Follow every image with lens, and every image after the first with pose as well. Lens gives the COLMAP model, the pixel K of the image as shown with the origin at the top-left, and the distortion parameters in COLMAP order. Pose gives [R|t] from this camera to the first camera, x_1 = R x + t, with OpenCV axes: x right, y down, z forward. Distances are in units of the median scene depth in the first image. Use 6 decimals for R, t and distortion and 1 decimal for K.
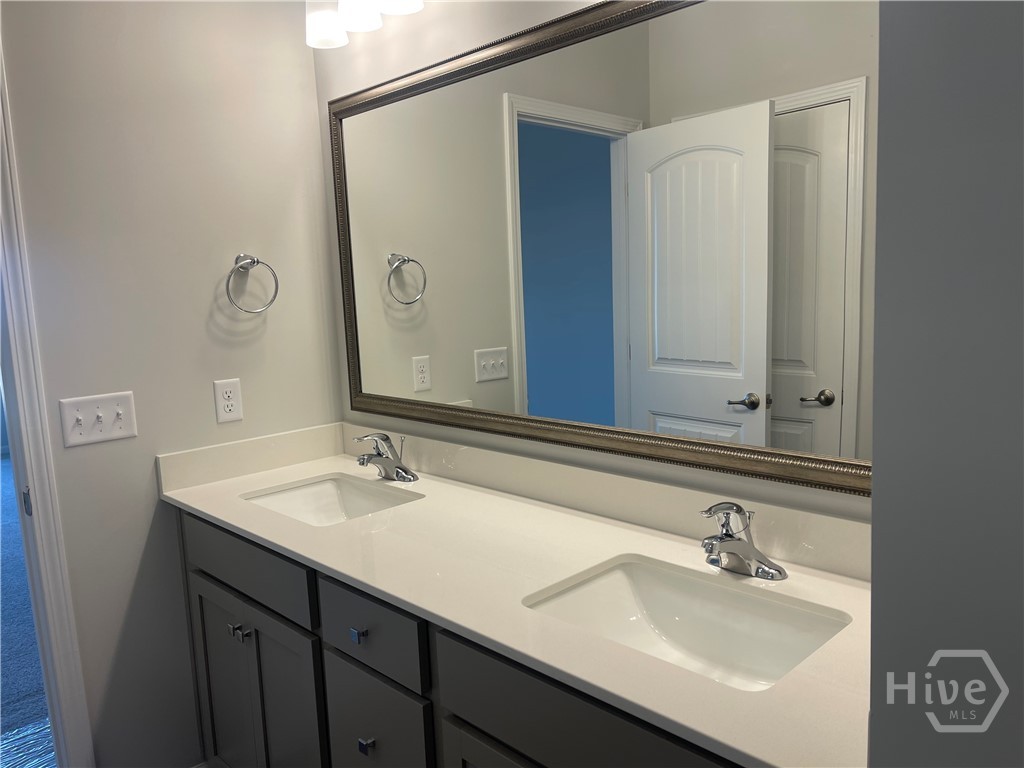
lens RADIAL K [[775.9, 0, 508.7], [0, 775.9, 376.6], [0, 0, 1]] dist [0.067629, -0.085542]
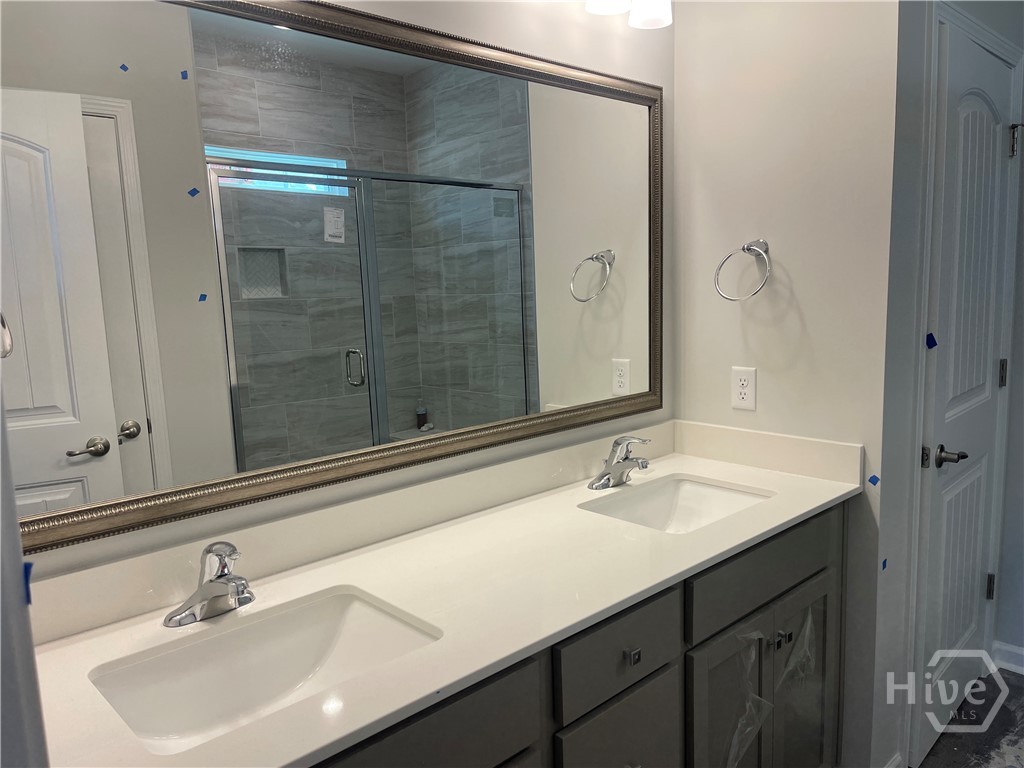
lens RADIAL K [[775.9, 0, 508.1], [0, 775.9, 393.9], [0, 0, 1]] dist [0.067629, -0.085542]
pose [[-0.017029, -0.099430, 0.994899, -0.756523], [0.147440, 0.983915, 0.100855, -0.066376], [-0.988924, 0.148405, -0.002095, 0.766284]]
